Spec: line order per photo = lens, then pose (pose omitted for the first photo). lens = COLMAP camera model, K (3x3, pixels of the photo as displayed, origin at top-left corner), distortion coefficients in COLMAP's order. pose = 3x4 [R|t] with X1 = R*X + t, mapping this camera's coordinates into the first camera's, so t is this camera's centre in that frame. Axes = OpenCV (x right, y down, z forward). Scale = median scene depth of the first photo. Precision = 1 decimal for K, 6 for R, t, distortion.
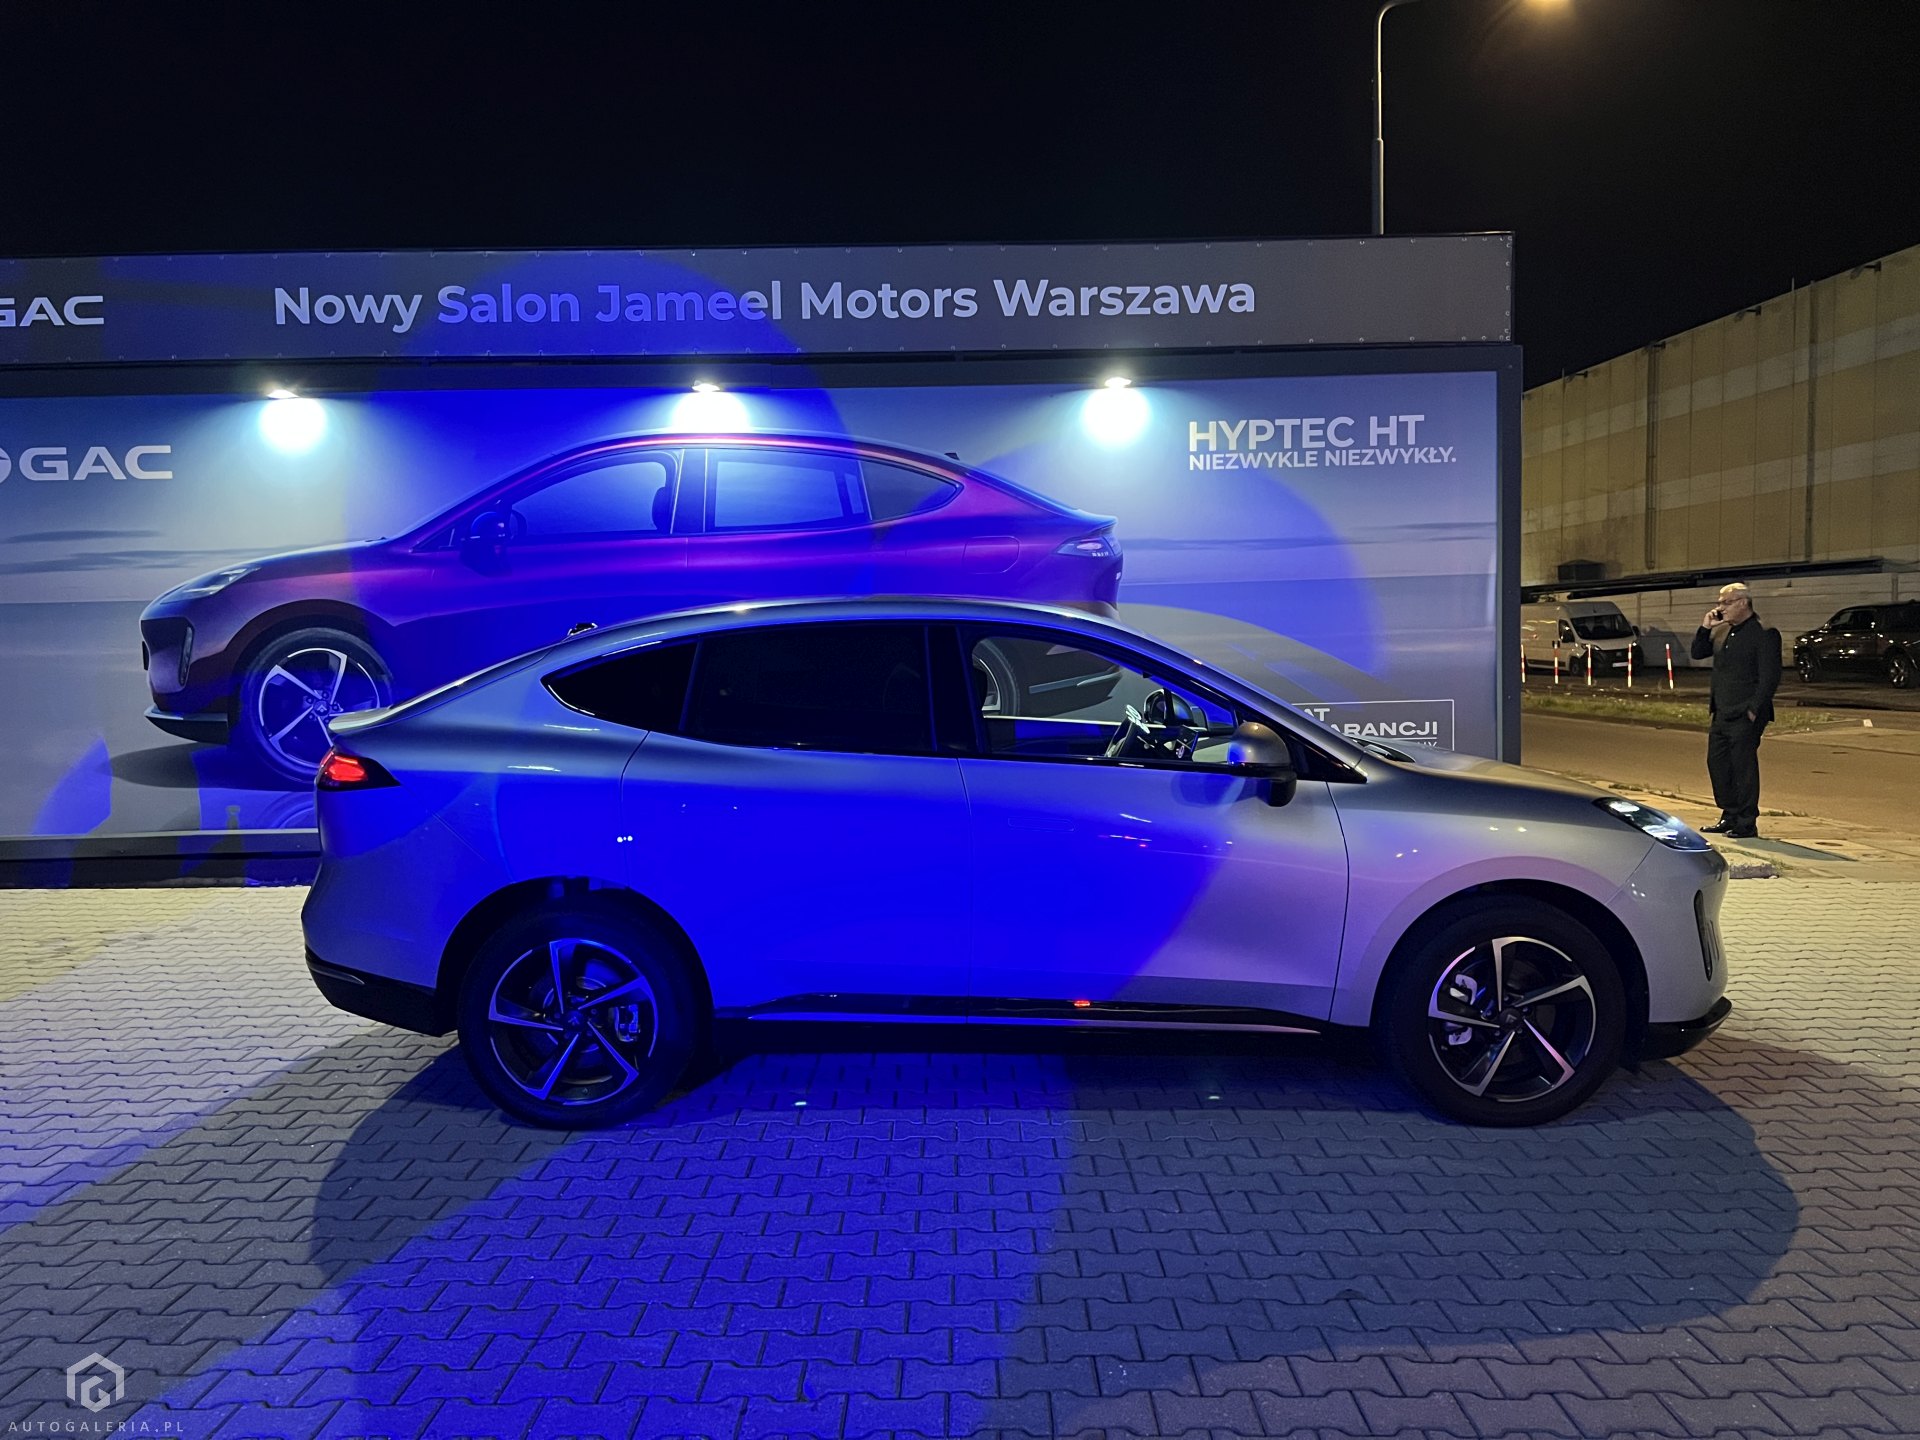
lens RADIAL K [[1440.1, 0, 969.5], [0, 1440.1, 722.7], [0, 0, 1]] dist [0.055142, -0.063521]
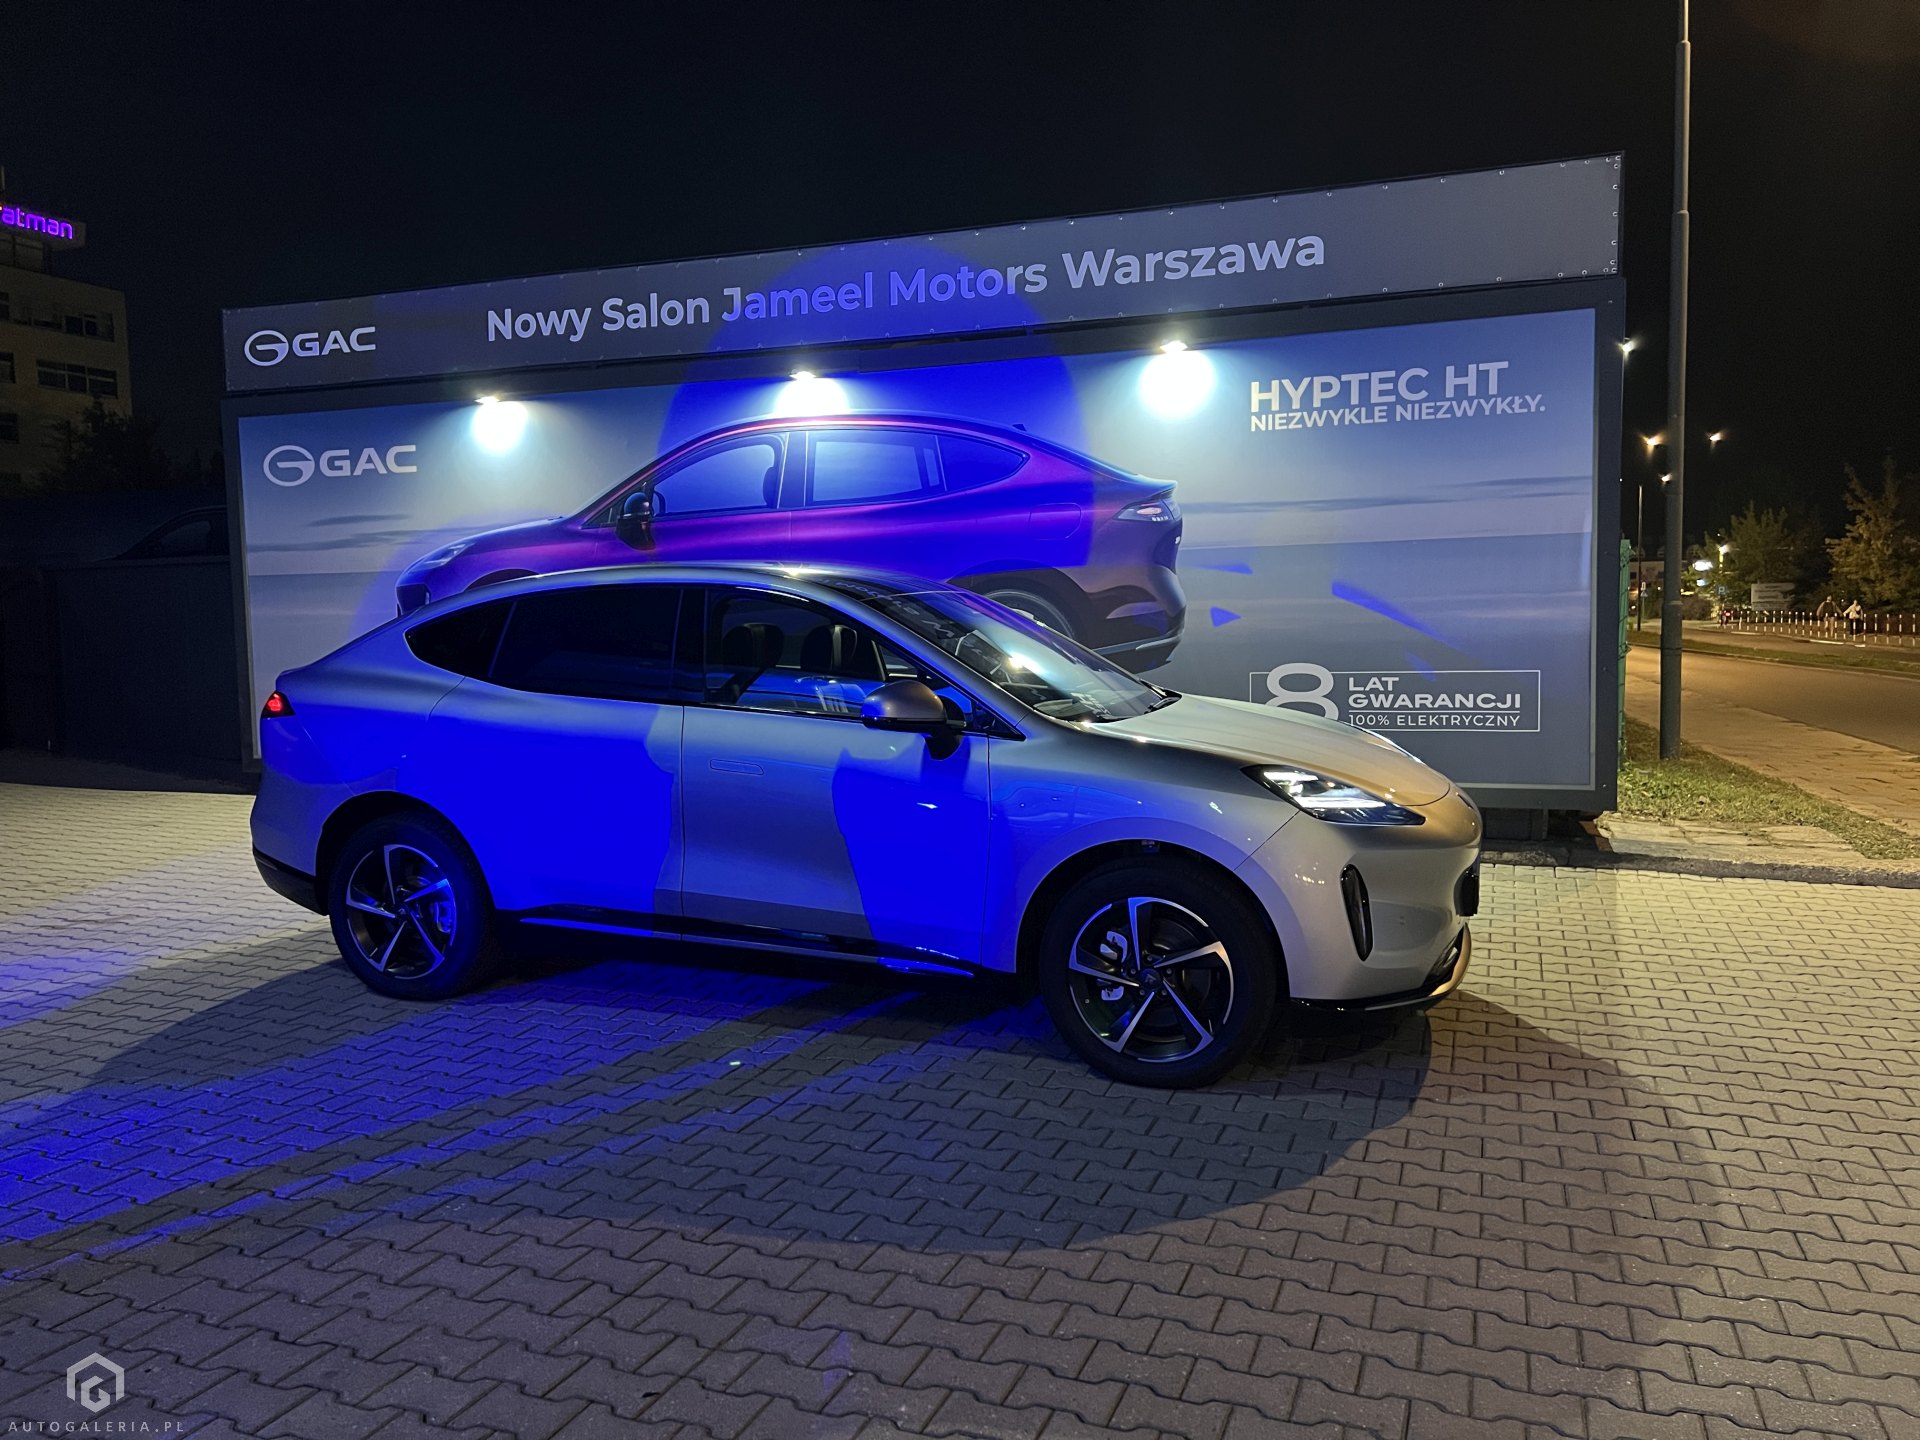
lens RADIAL K [[1440.1, 0, 955.1], [0, 1440.1, 712.7], [0, 0, 1]] dist [0.055142, -0.063521]
pose [[0.934770, 0.029134, -0.354058, 0.320853], [-0.023021, 0.999504, 0.021467, -0.000356], [0.354508, -0.011916, 0.934977, 0.007130]]
